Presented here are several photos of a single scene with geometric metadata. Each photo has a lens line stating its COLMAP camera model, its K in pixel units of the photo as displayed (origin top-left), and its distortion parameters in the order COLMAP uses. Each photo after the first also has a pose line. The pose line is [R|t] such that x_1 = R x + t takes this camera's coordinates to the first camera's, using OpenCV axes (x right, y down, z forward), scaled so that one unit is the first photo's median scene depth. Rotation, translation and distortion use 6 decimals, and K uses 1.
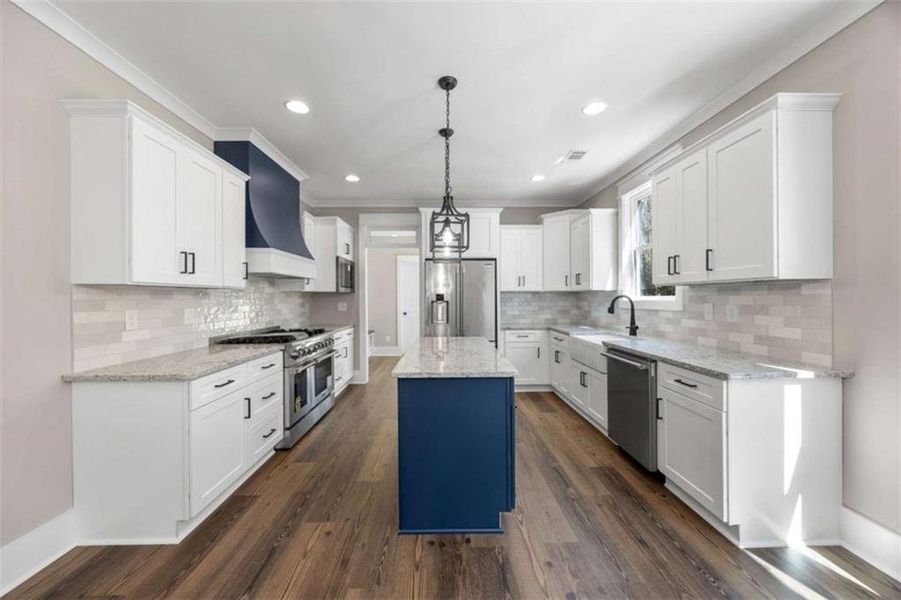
lens RADIAL K [[343.7, 0, 452.5], [0, 343.7, 299.7], [0, 0, 1]] dist [-0.000477, 0.000067]
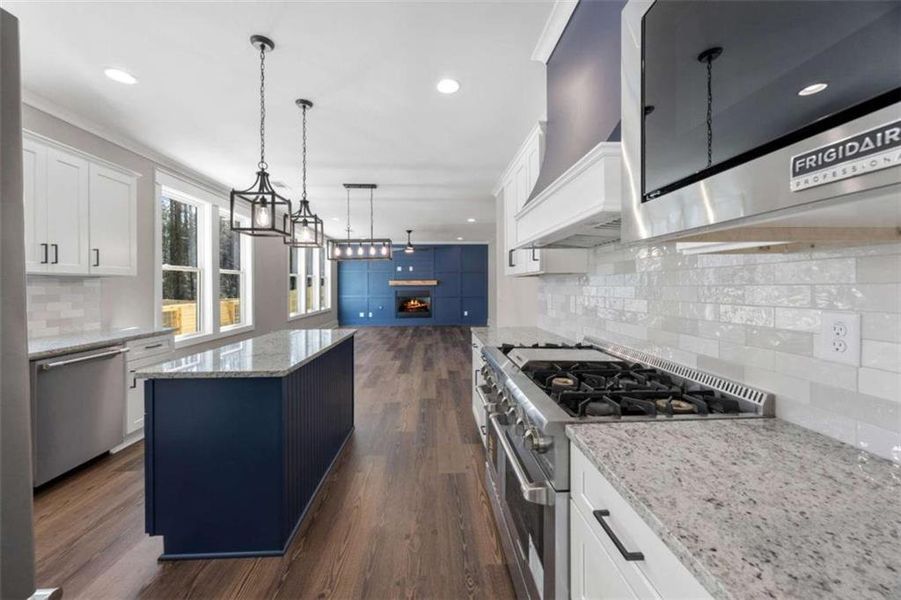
lens RADIAL K [[345.6, 0, 448.3], [0, 345.6, 287.2], [0, 0, 1]] dist [-0.000462, -0.003927]
pose [[-0.999681, 0.009264, -0.023476, -0.384785], [0.009124, 0.999940, 0.006076, -0.003846], [0.023531, 0.005860, -0.999706, 1.783031]]
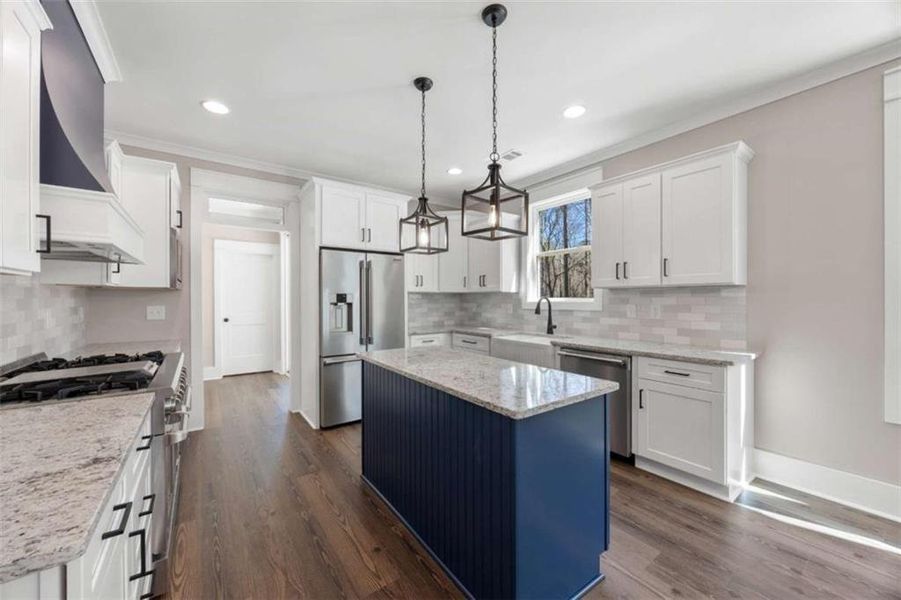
lens RADIAL K [[343.7, 0, 452.5], [0, 343.7, 299.7], [0, 0, 1]] dist [-0.000477, 0.000067]
pose [[0.821054, 0.003434, 0.570840, -0.425611], [0.000250, 0.999980, -0.006375, 0.003343], [-0.570850, 0.005377, 0.821036, 0.348511]]
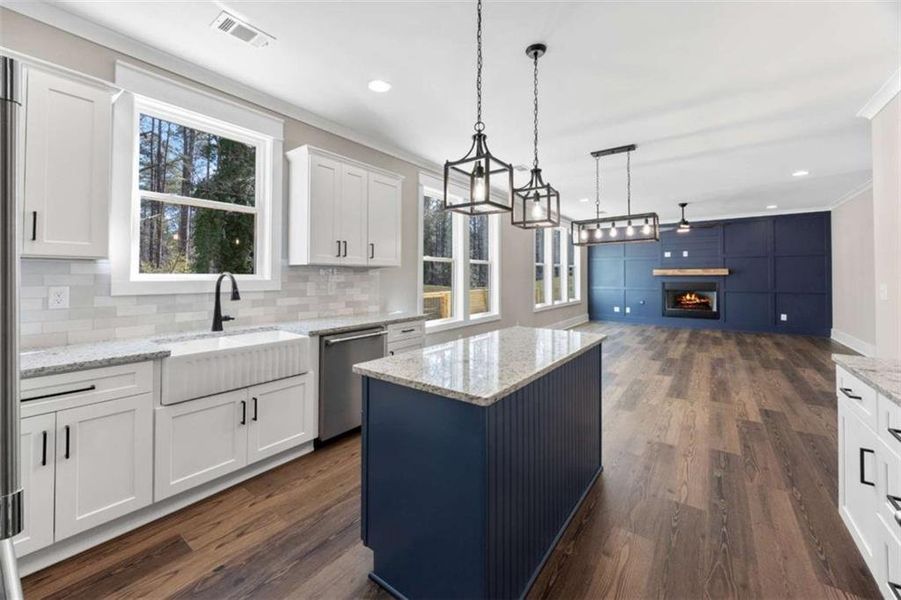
lens RADIAL K [[352.5, 0, 447.3], [0, 352.5, 271.4], [0, 0, 1]] dist [-0.001176, -0.000111]
pose [[-0.781829, 0.013978, 0.623336, -0.342851], [0.005500, 0.999864, -0.015523, -0.002858], [-0.623469, -0.008708, -0.781800, 1.550995]]
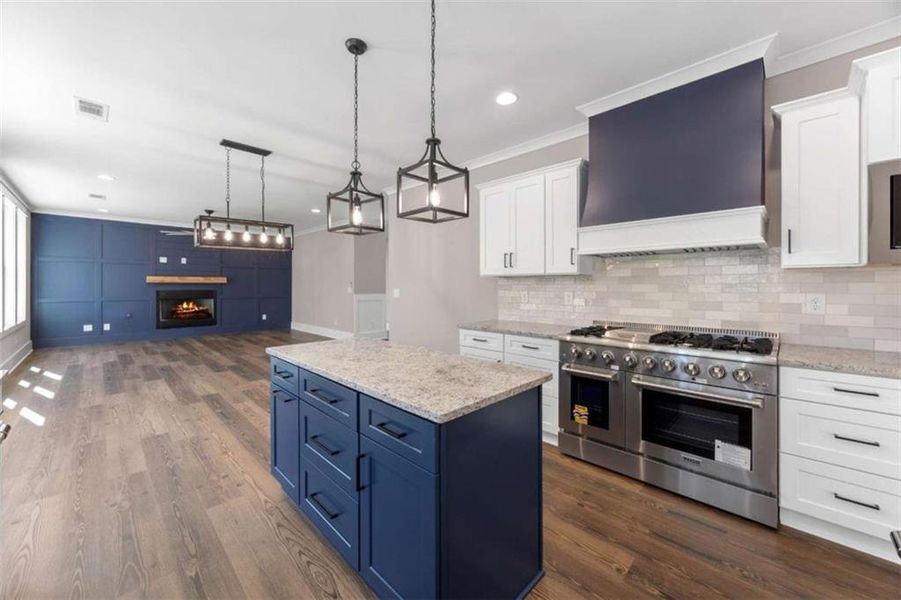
lens RADIAL K [[348.5, 0, 452.9], [0, 348.5, 285.9], [0, 0, 1]] dist [-0.001960, -0.000129]
pose [[-0.726409, 0.008058, -0.687215, 0.353293], [0.001366, 0.999946, 0.010281, -0.008265], [0.687261, 0.006530, -0.726381, 1.497518]]
